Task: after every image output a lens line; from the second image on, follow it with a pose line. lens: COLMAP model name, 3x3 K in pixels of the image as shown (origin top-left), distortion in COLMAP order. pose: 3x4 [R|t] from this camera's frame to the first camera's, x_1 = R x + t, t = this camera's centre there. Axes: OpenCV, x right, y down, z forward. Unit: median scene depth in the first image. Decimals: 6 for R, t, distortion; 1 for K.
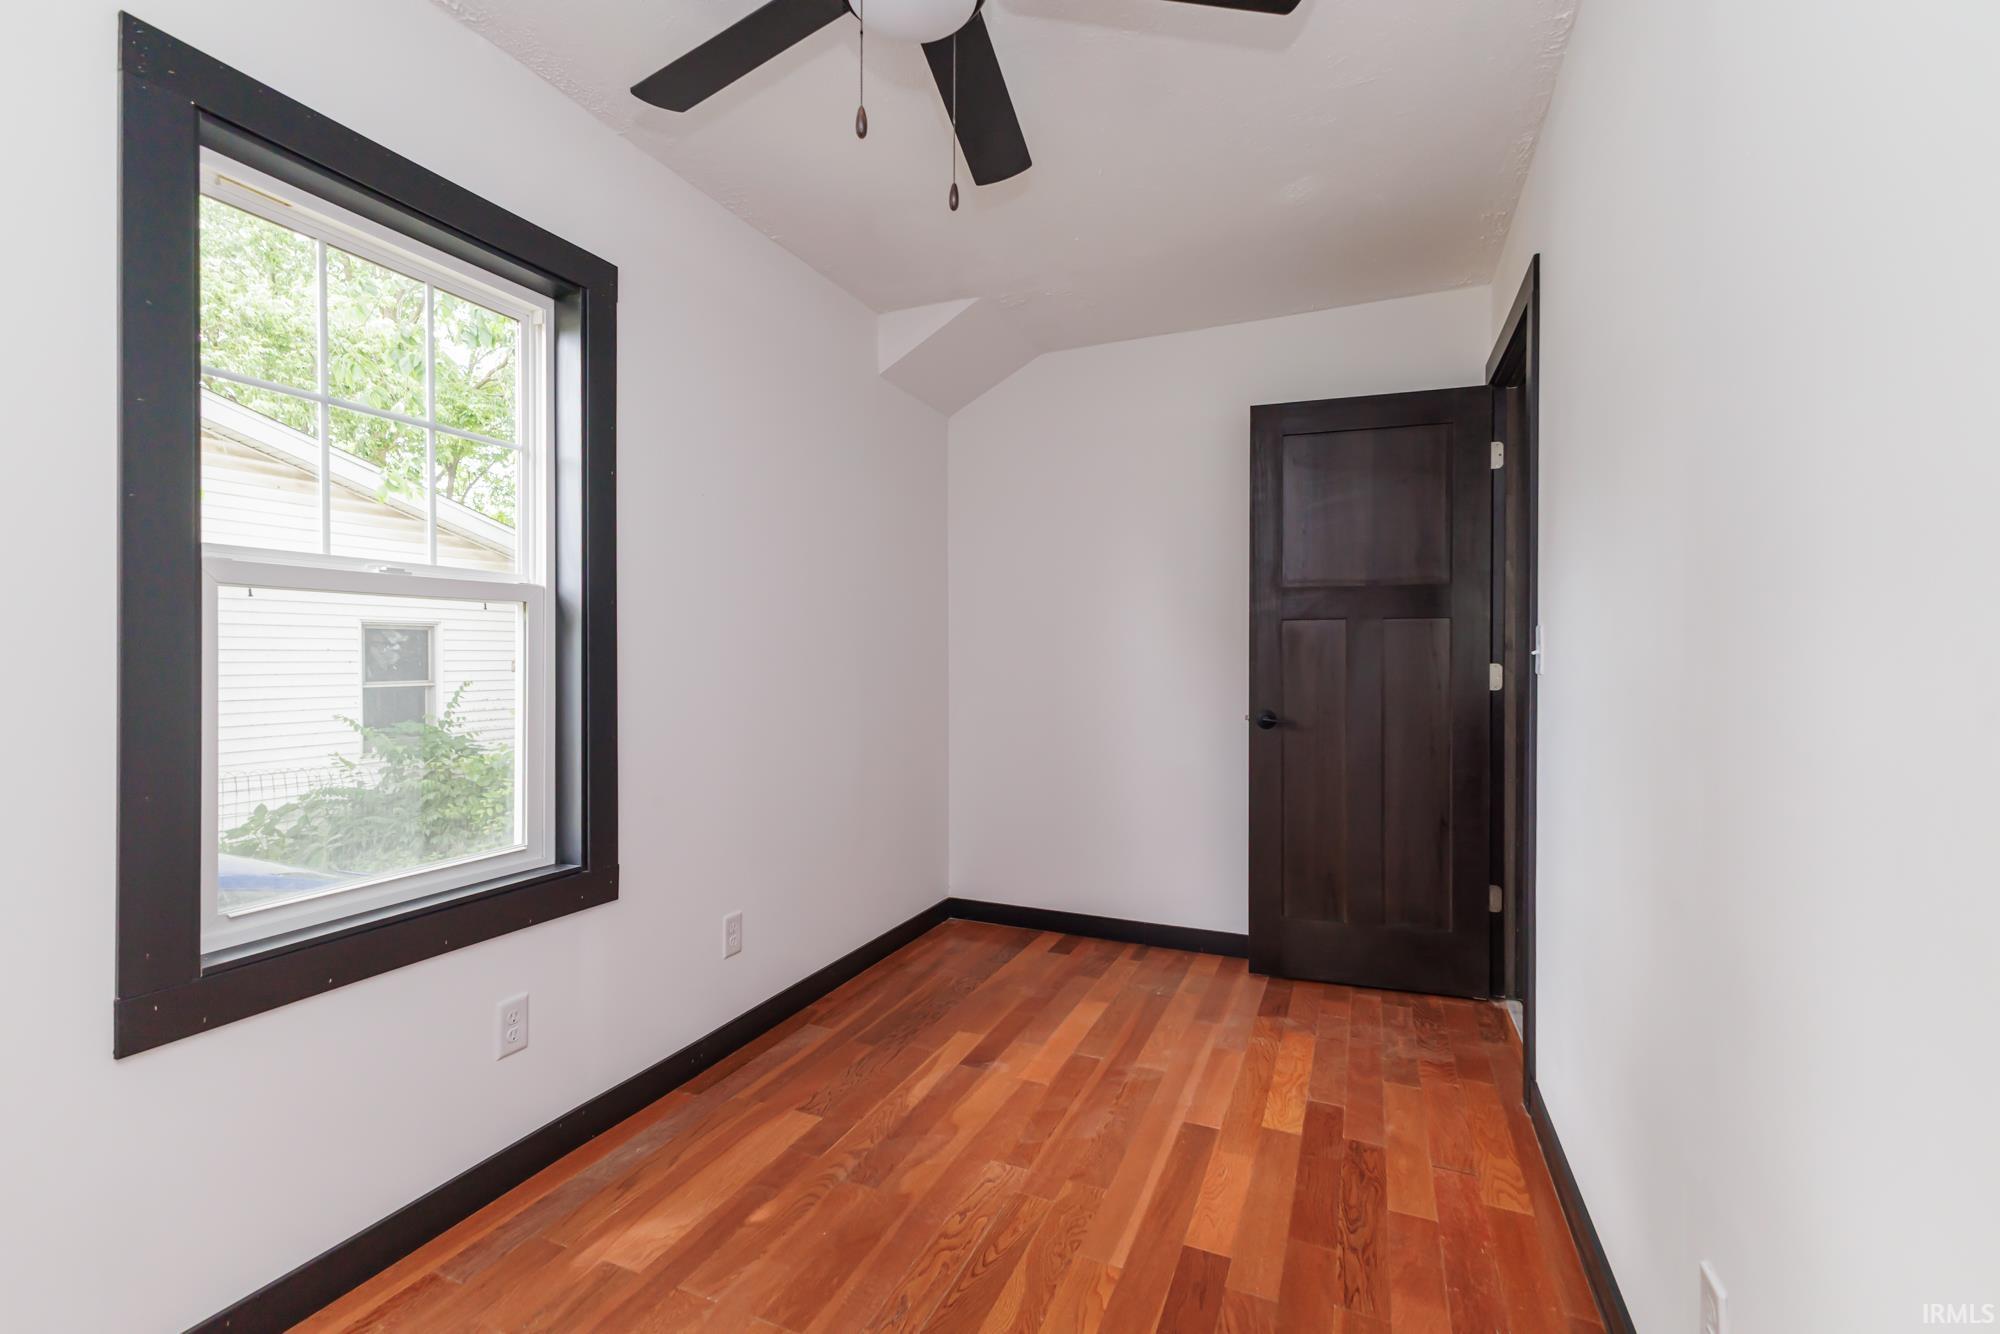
lens RADIAL K [[877.5, 0, 987.8], [0, 877.5, 662.4], [0, 0, 1]] dist [0.009481, -0.000793]
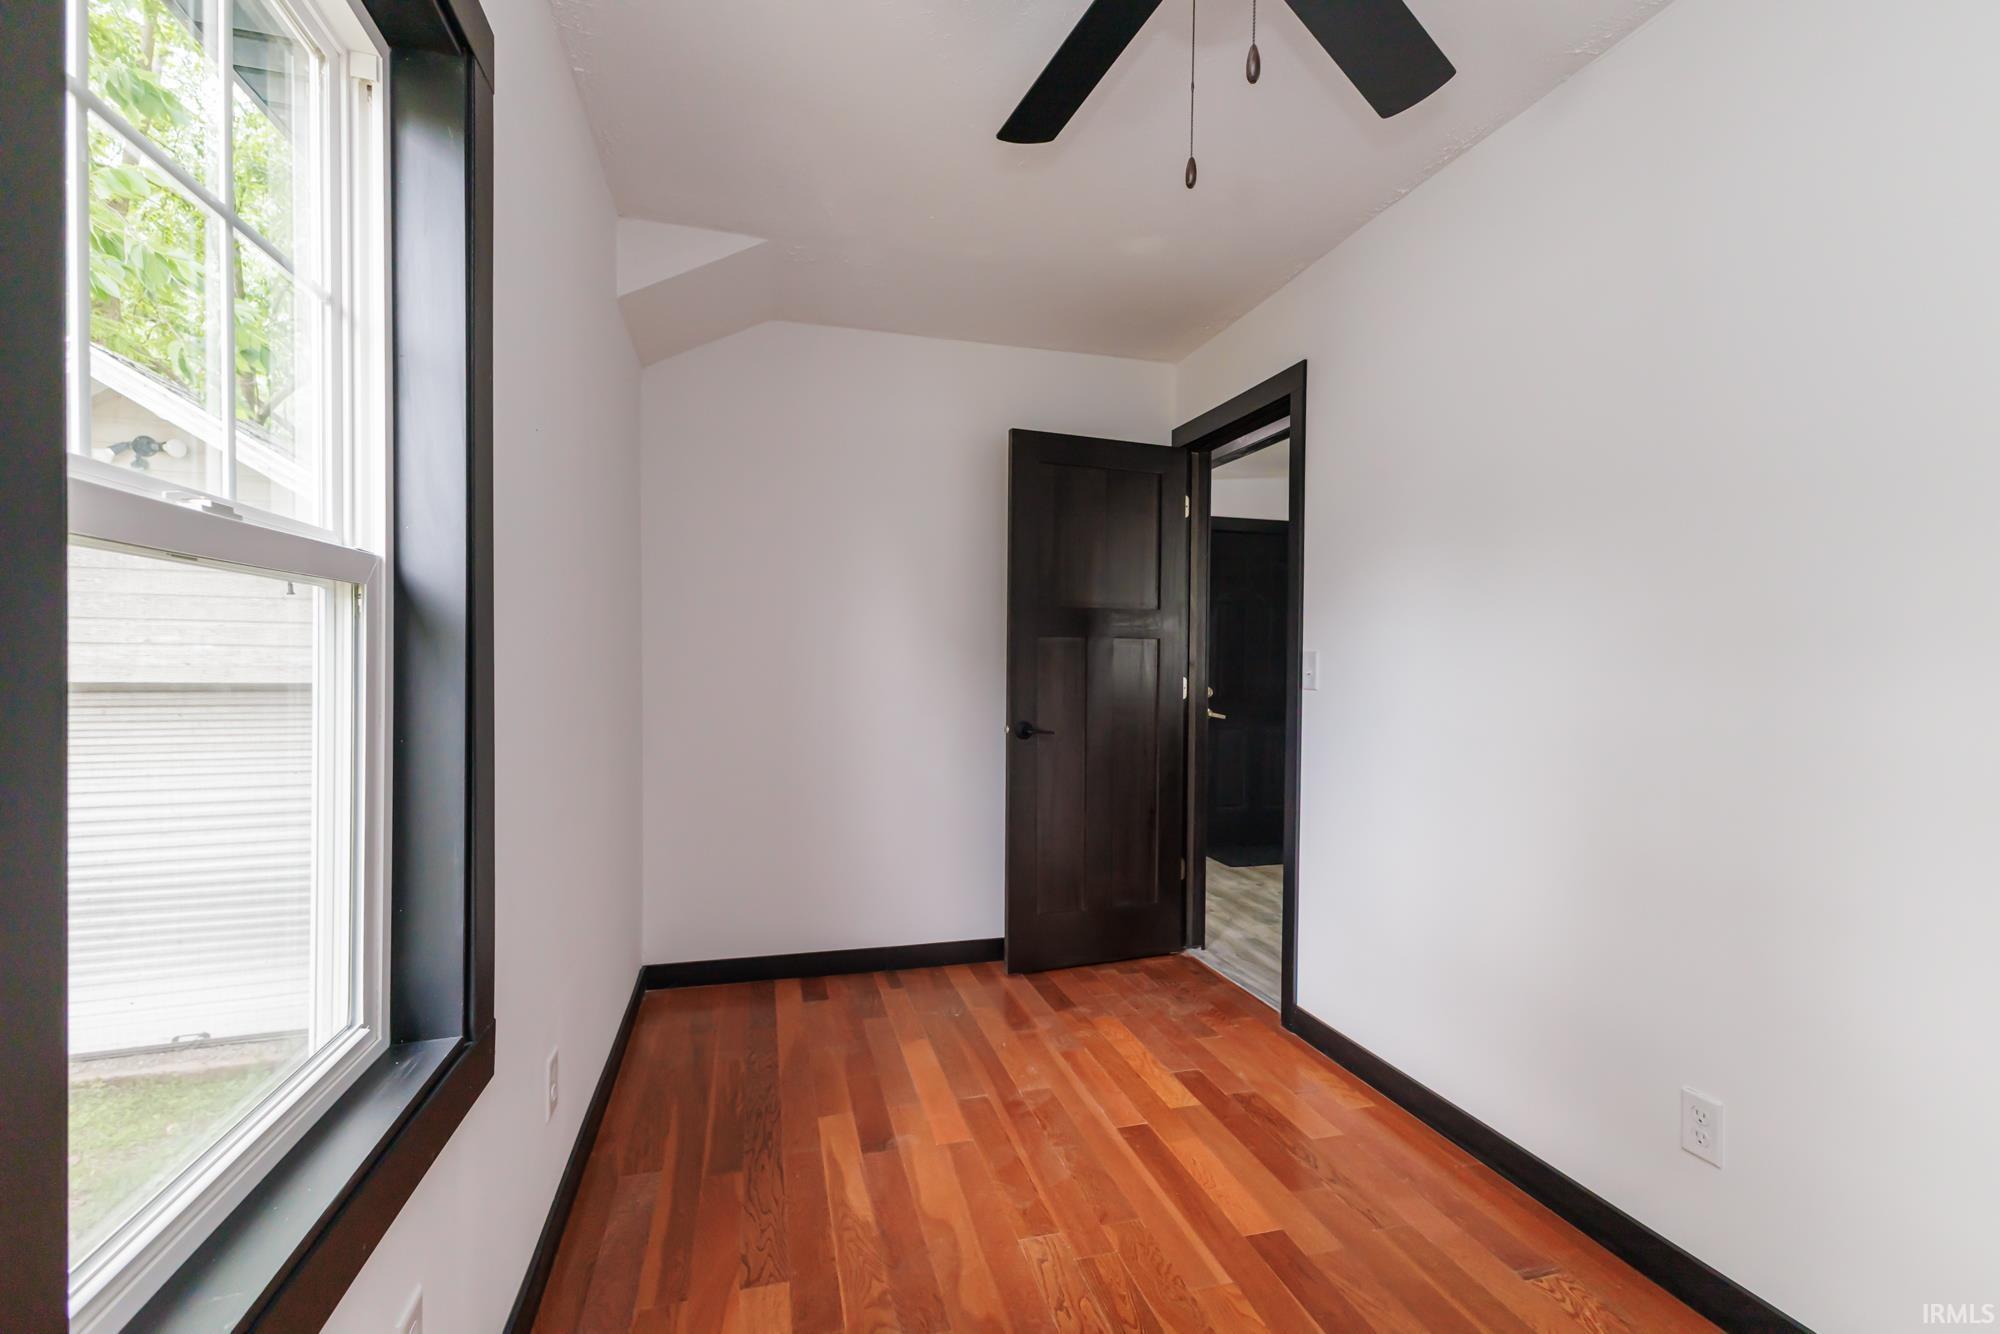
lens RADIAL K [[877.5, 0, 1004.8], [0, 877.5, 673.3], [0, 0, 1]] dist [0.009481, -0.000793]
pose [[0.768395, -0.001450, 0.639974, -0.471451], [-0.006407, 0.999930, 0.009959, -0.017122], [-0.639943, -0.011753, 0.768332, 0.263972]]
